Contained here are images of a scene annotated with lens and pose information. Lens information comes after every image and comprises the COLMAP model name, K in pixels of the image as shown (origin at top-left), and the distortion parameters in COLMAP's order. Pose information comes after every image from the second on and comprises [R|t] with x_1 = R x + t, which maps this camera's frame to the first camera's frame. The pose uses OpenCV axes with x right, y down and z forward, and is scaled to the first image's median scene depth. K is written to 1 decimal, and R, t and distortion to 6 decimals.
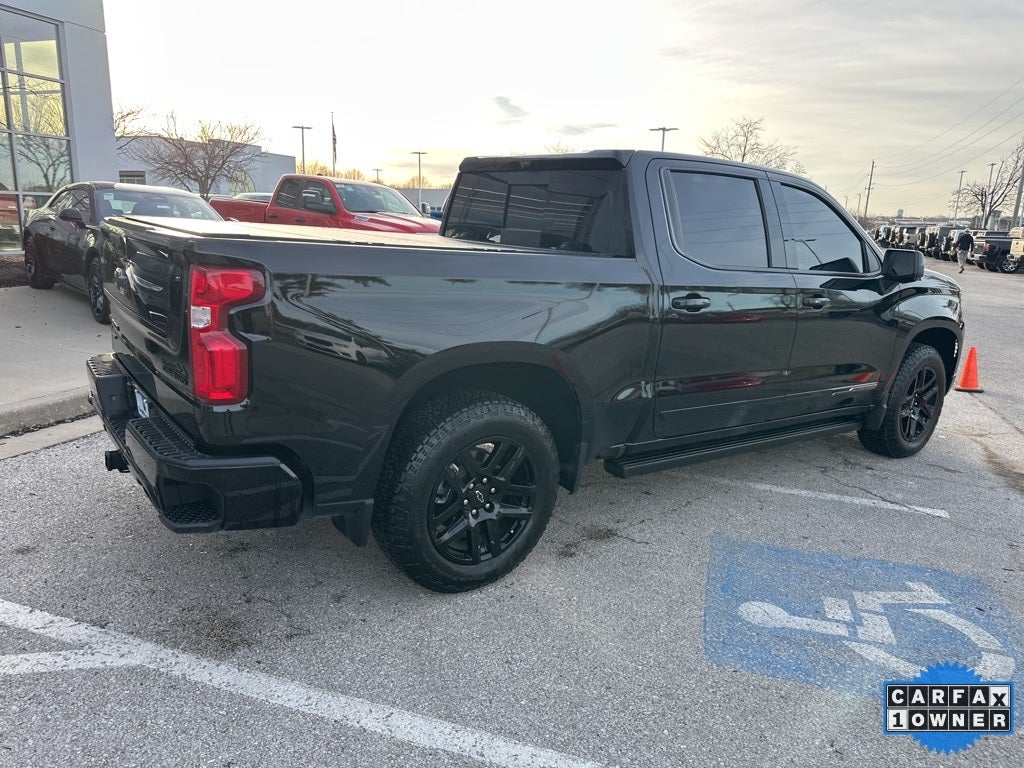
lens RADIAL K [[718.3, 0, 508.8], [0, 718.3, 377.8], [0, 0, 1]] dist [0.034685, -0.040111]
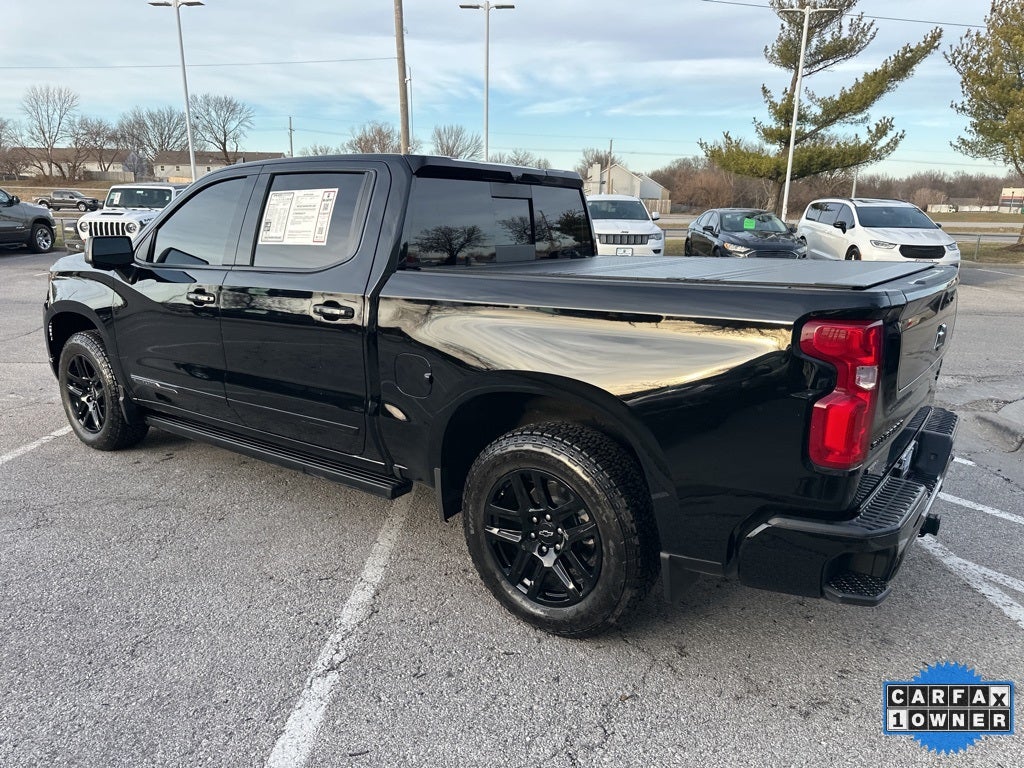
lens RADIAL K [[718.3, 0, 504.4], [0, 718.3, 393.4], [0, 0, 1]] dist [0.034685, -0.040111]
pose [[-0.282460, -0.288402, 0.914900, -0.806495], [0.181485, 0.920447, 0.346180, -0.316963], [-0.941955, 0.263822, -0.207649, 1.121756]]
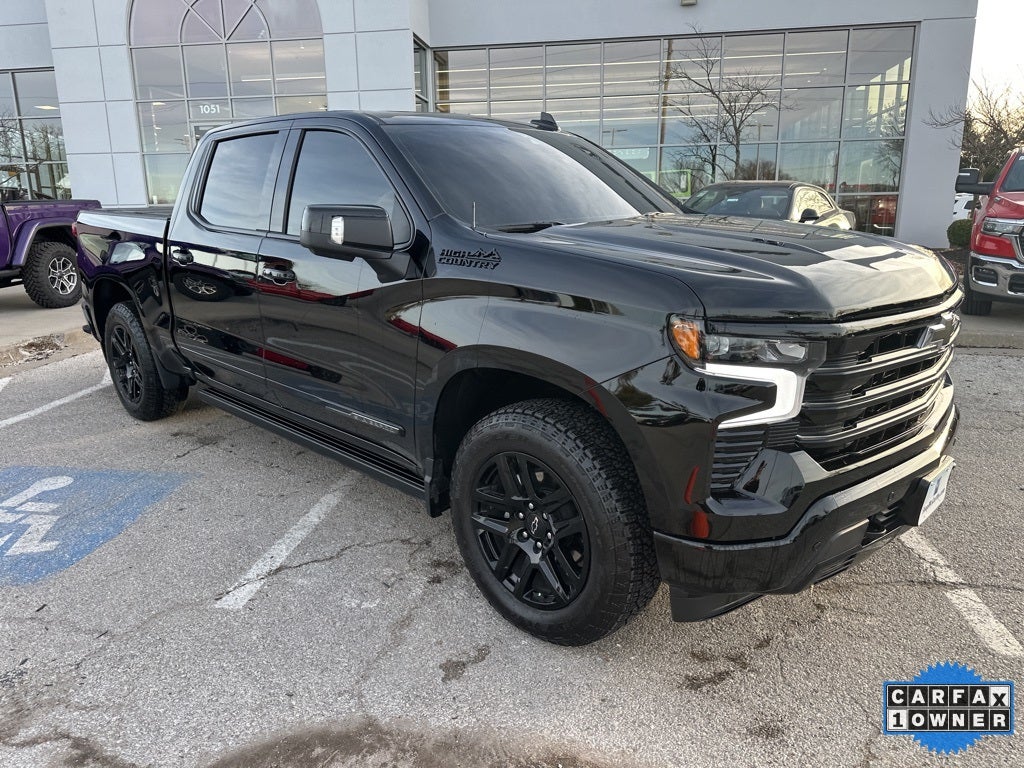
lens RADIAL K [[718.3, 0, 507.5], [0, 718.3, 388.2], [0, 0, 1]] dist [0.034685, -0.040111]
pose [[0.159667, 0.197891, -0.967133, 1.152411], [-0.194451, 0.966812, 0.165723, -0.149255], [0.967830, 0.161599, 0.192848, 1.011251]]
